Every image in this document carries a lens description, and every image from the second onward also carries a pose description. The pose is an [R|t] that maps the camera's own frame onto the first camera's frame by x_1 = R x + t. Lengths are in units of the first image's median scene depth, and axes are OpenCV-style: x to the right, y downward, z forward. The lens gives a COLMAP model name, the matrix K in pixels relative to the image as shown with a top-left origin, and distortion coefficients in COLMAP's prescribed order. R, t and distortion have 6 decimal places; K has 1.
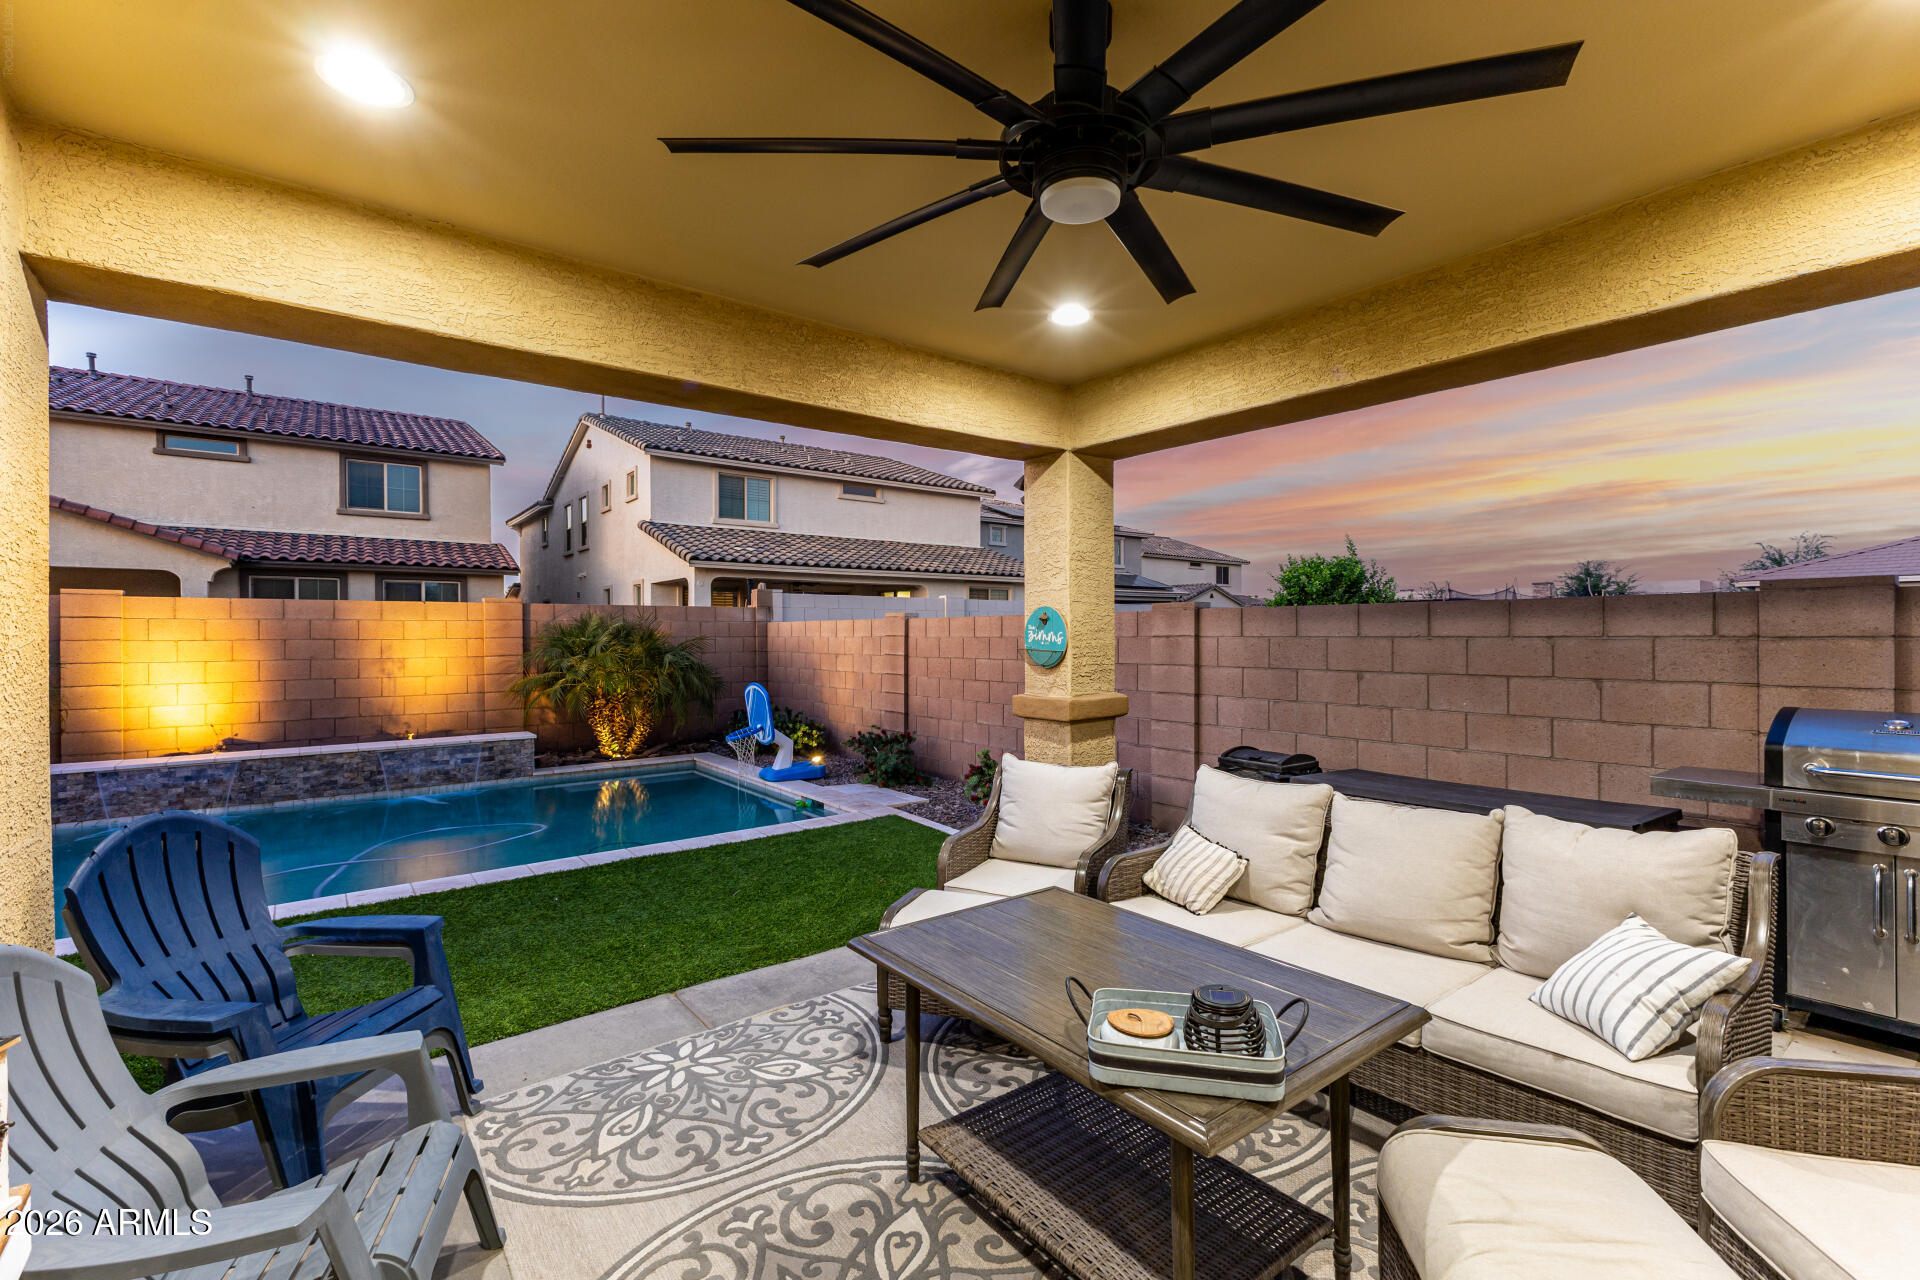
lens RADIAL K [[824.8, 0, 959.6], [0, 824.8, 636.3], [0, 0, 1]] dist [0.009266, -0.001053]
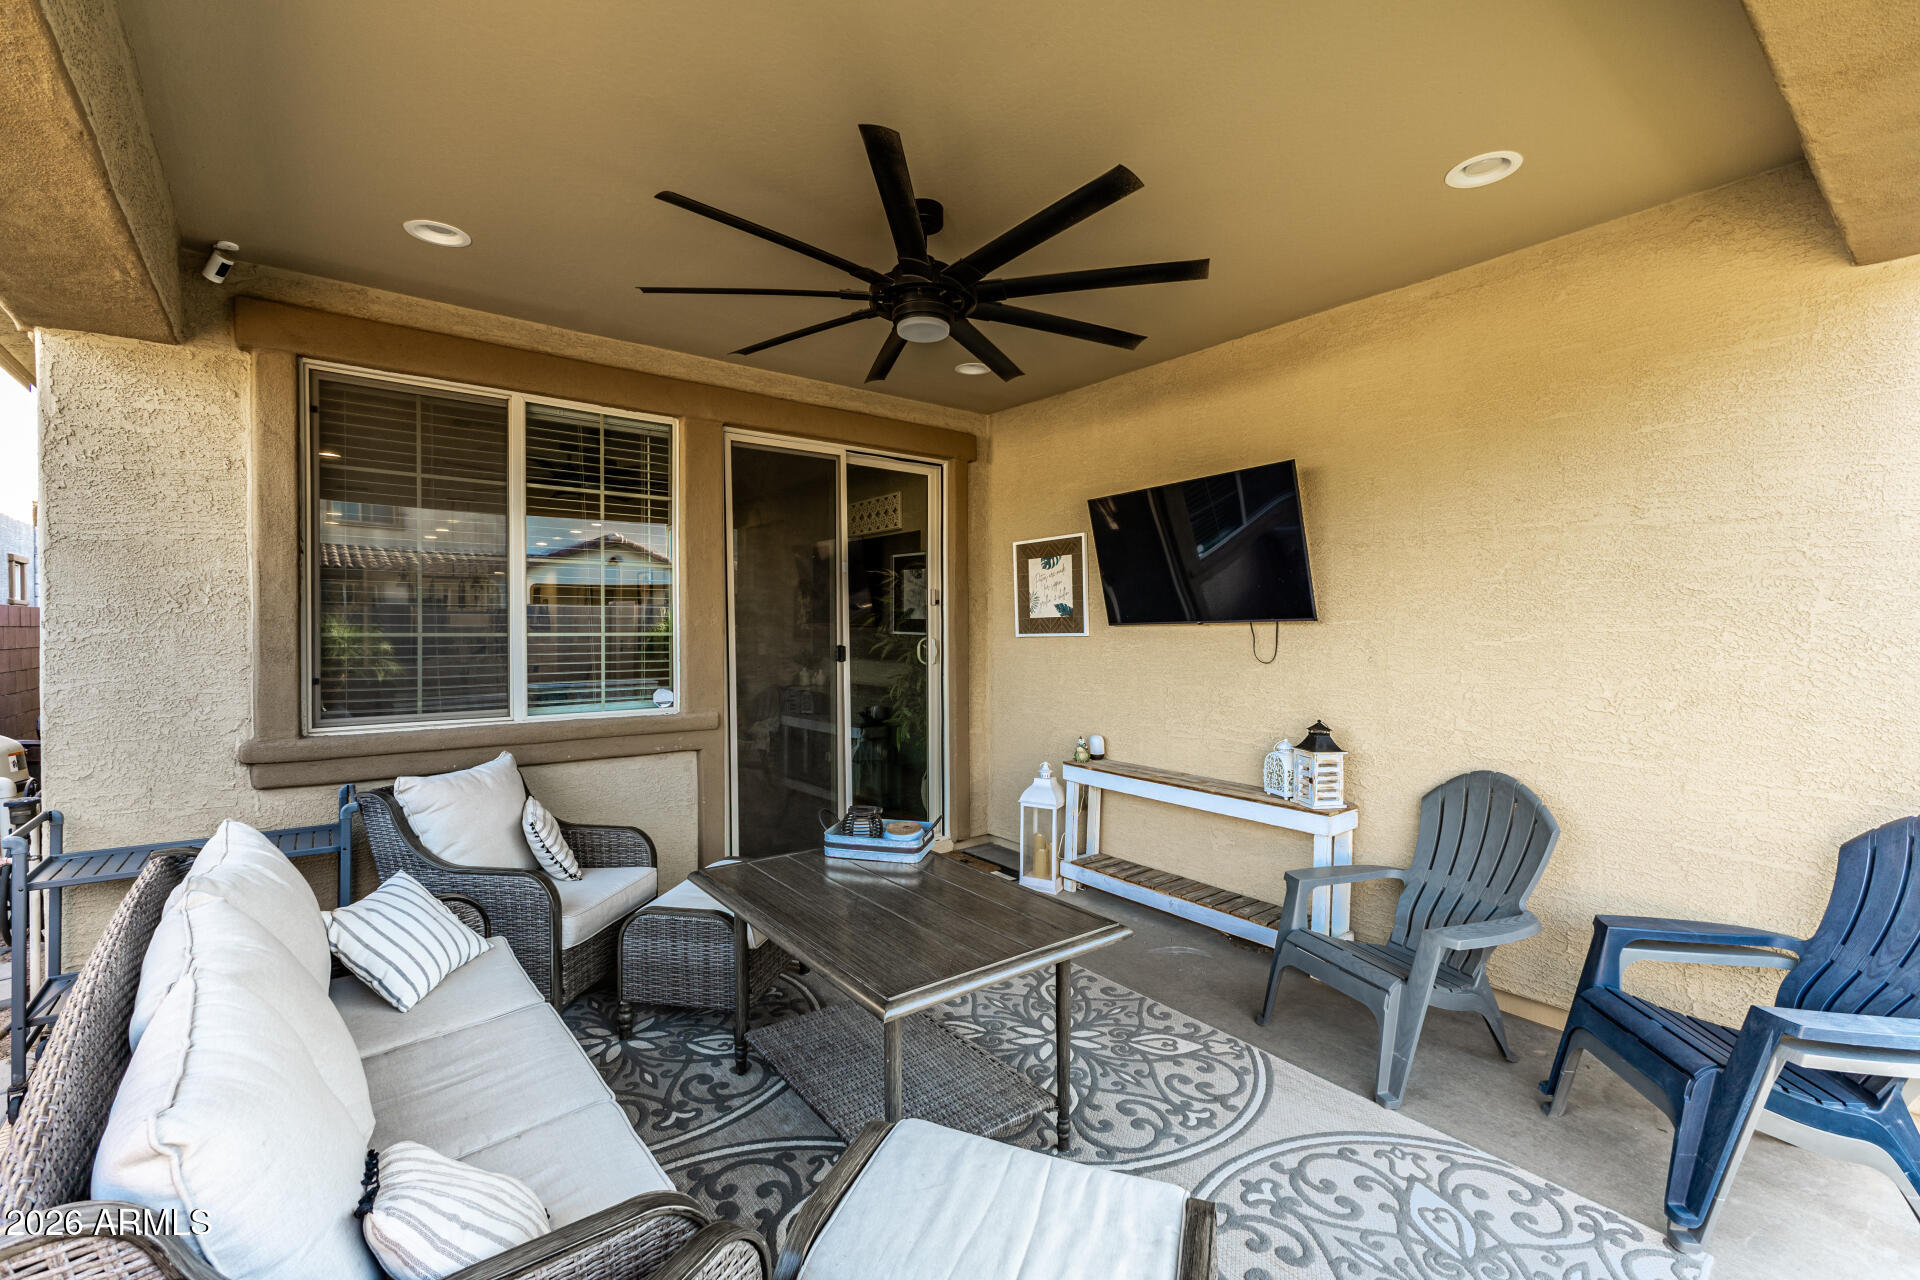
lens RADIAL K [[824.8, 0, 959.6], [0, 824.8, 636.3], [0, 0, 1]] dist [0.009266, -0.001053]
pose [[-0.999965, 0.005652, -0.006148, 0.019256], [0.005560, 0.999874, 0.014900, 0.002454], [0.006232, 0.014865, -0.999870, 0.523484]]
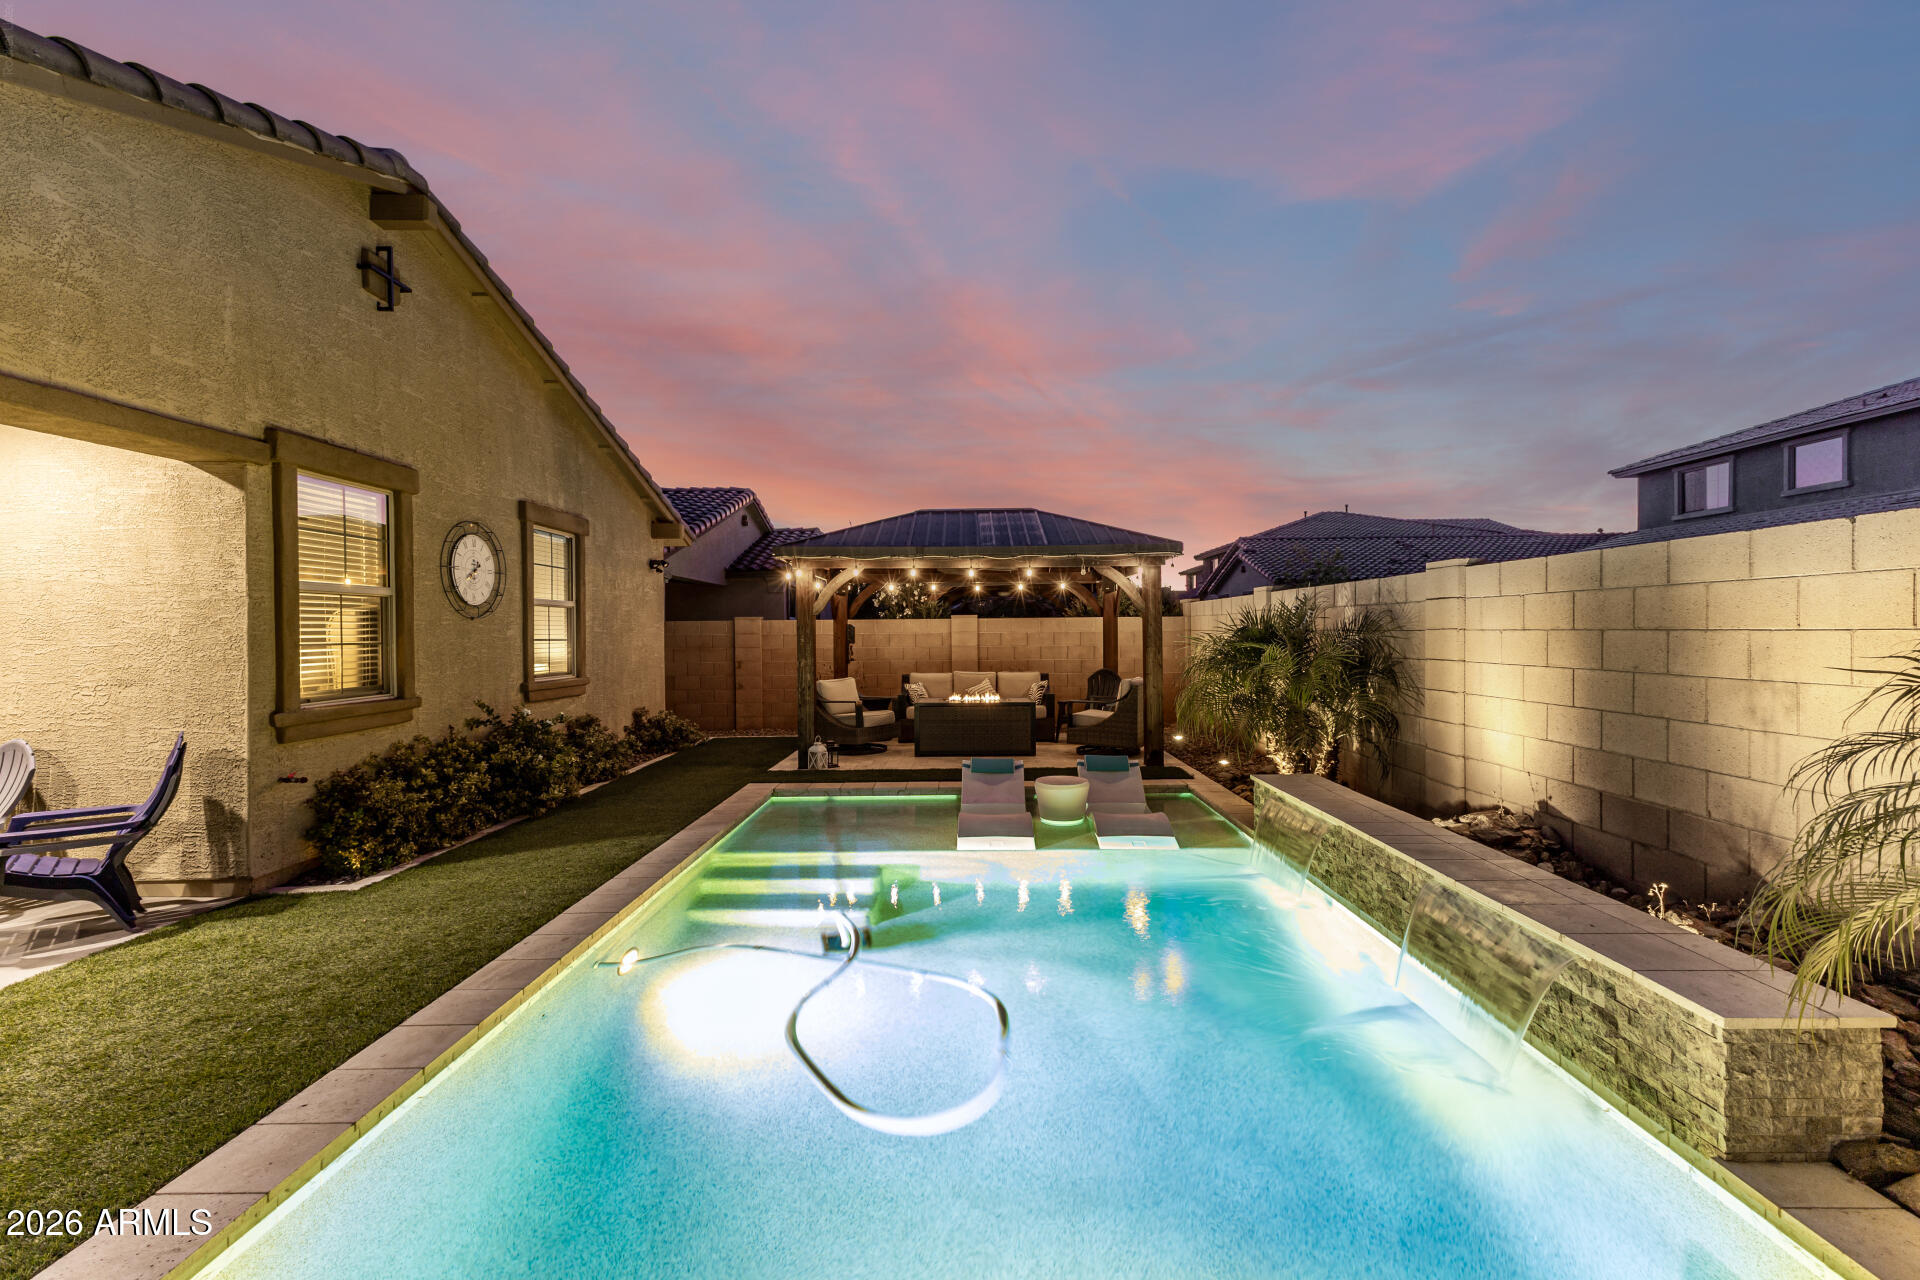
lens RADIAL K [[824.8, 0, 959.6], [0, 824.8, 636.3], [0, 0, 1]] dist [0.009266, -0.001053]
pose [[-0.627947, 0.013968, -0.778131, -0.173362], [0.008649, 0.999902, 0.010969, -0.000717], [0.778208, 0.000158, -0.628006, 0.987956]]
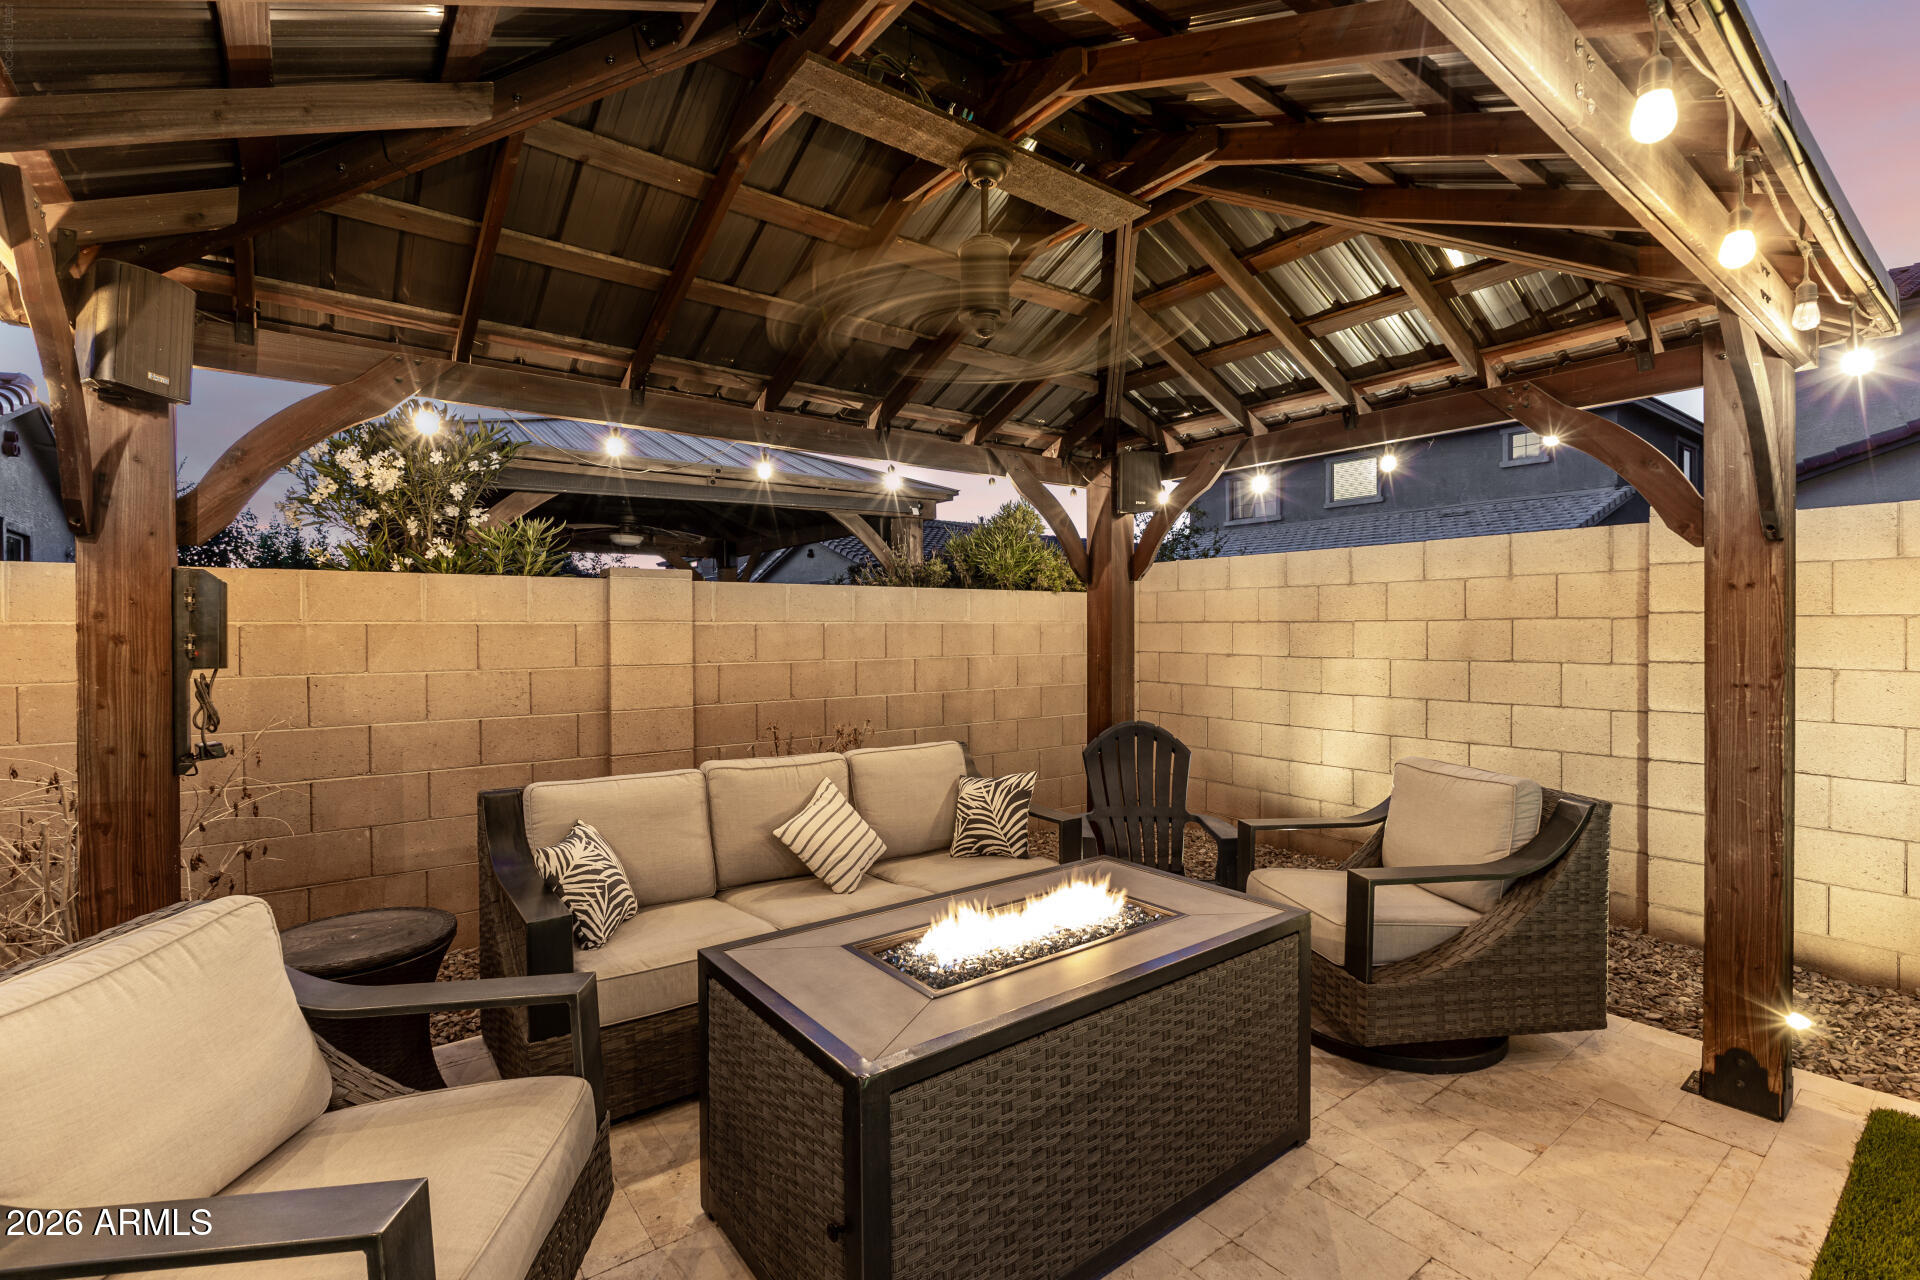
lens RADIAL K [[847.8, 0, 960.0], [0, 847.8, 640.0], [0, 0, 1]] dist [-0.002676, -0.000397]
pose [[-0.016947, 0.016796, -0.999715, -0.821125], [0.000671, 0.999859, 0.016787, 0.010355], [0.999856, -0.000387, -0.016956, 0.276983]]
